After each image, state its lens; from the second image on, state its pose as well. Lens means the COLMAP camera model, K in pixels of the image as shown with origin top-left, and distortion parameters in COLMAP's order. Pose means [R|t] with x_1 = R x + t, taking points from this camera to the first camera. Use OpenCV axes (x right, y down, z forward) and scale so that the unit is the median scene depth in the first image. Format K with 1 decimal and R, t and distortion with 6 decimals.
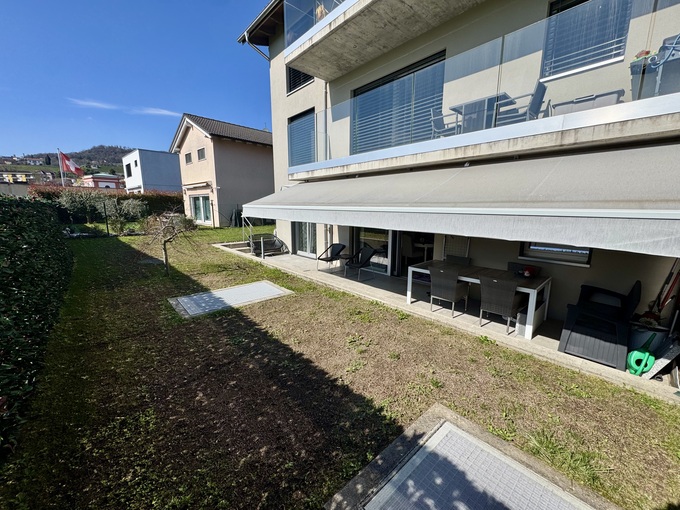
lens RADIAL K [[271.6, 0, 340.0], [0, 271.6, 255.0], [0, 0, 1]] dist [-0.002897, 0.000424]
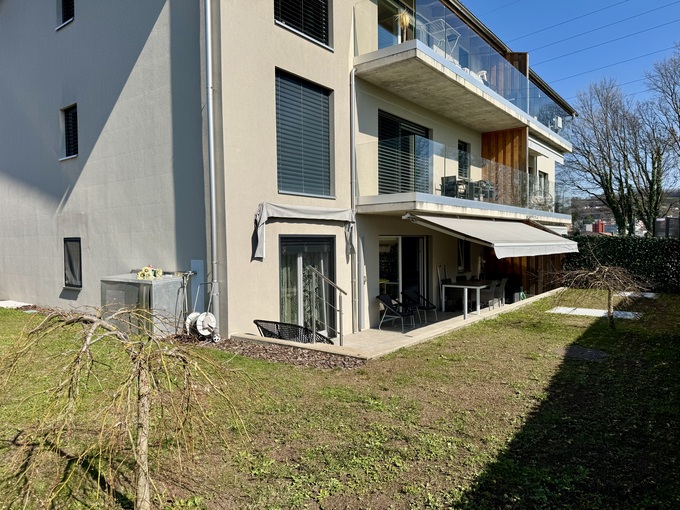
lens RADIAL K [[477.0, 0, 340.0], [0, 477.0, 255.0], [0, 0, 1]] dist [0.100935, -0.142719]
pose [[-0.186038, -0.028191, 0.982138, -1.360585], [0.187326, 0.980235, 0.063620, -0.273732], [-0.964520, 0.195815, -0.177080, 1.422009]]
